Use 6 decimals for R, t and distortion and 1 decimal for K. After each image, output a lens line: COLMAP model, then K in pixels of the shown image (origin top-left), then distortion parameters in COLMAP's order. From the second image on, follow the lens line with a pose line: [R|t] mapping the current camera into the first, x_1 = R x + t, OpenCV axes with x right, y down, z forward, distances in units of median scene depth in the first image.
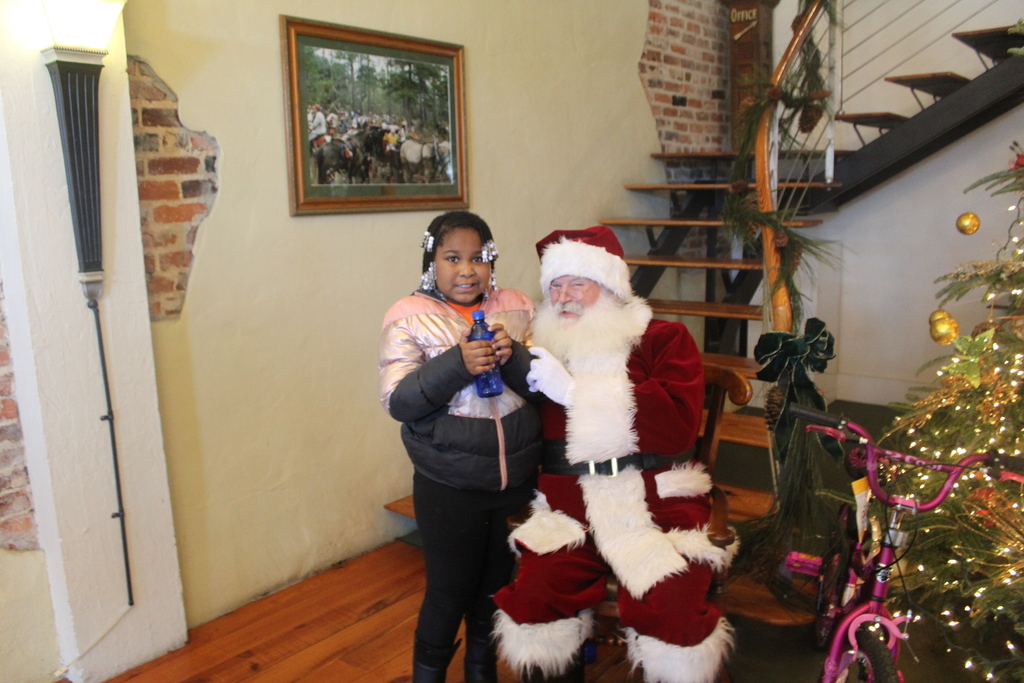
lens RADIAL K [[843.0, 0, 507.2], [0, 843.0, 344.7], [0, 0, 1]] dist [-0.147155, 0.122048]
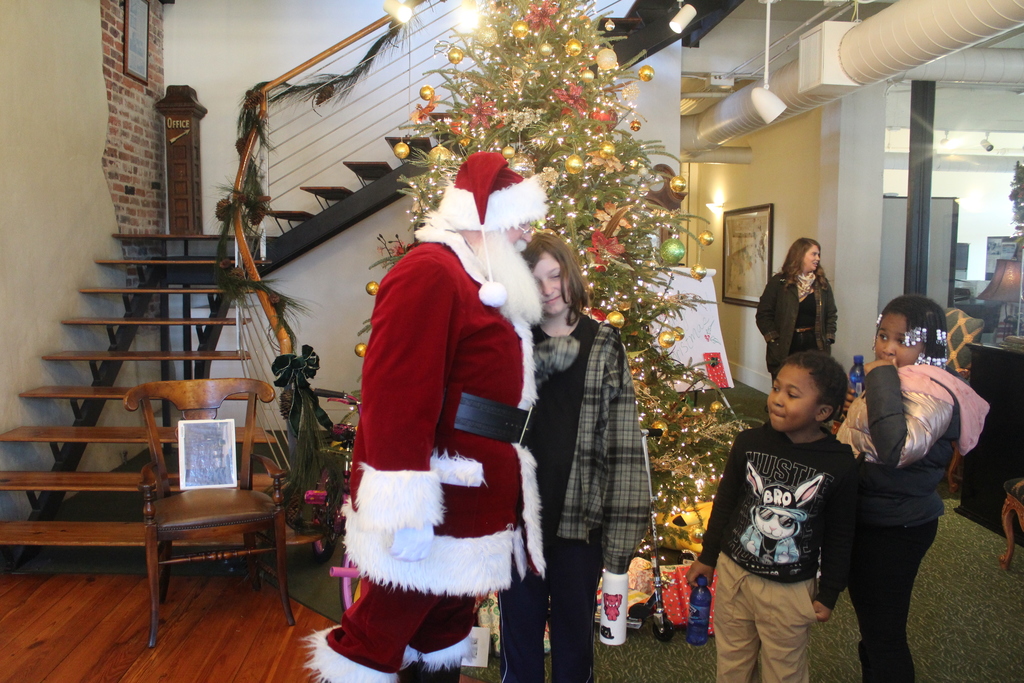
lens RADIAL K [[843.0, 0, 505.1], [0, 843.0, 354.9], [0, 0, 1]] dist [-0.147155, 0.122048]
pose [[0.734786, -0.043429, 0.676907, -0.226310], [0.094301, 0.994797, -0.038541, 0.043206], [-0.671711, 0.092153, 0.735059, -0.233183]]
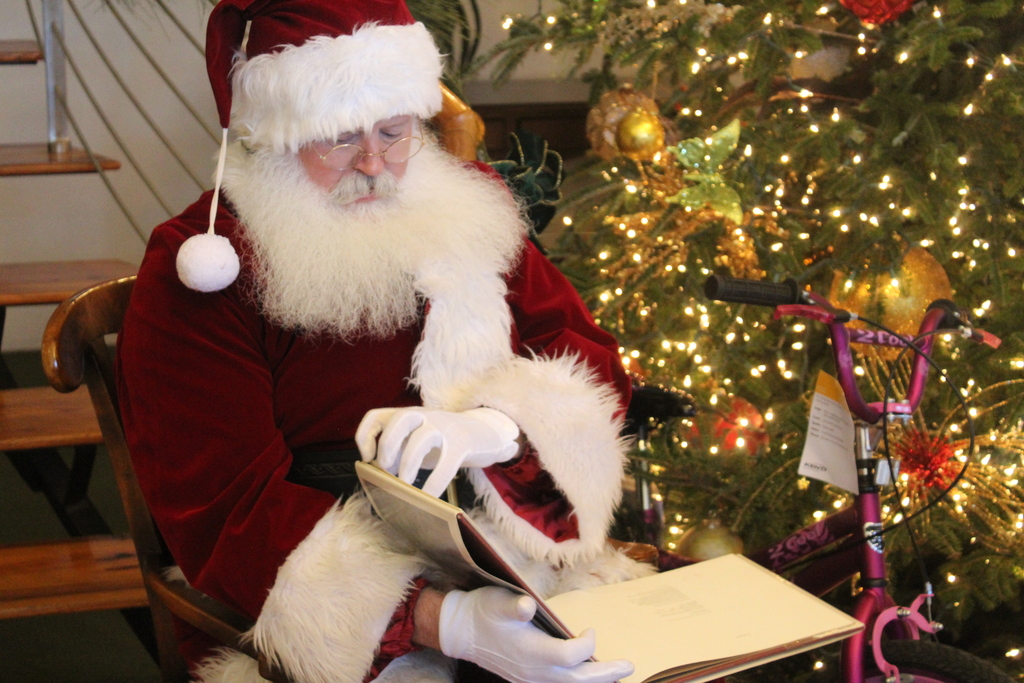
lens RADIAL K [[1955.0, 0, 505.5], [0, 1955.0, 345.0], [0, 0, 1]] dist [0.083892, 0.000000]
pose [[0.580813, -0.165723, 0.796989, -0.308680], [0.130345, 0.985359, 0.109902, -0.017454], [-0.803534, 0.040052, 0.593910, 0.142727]]
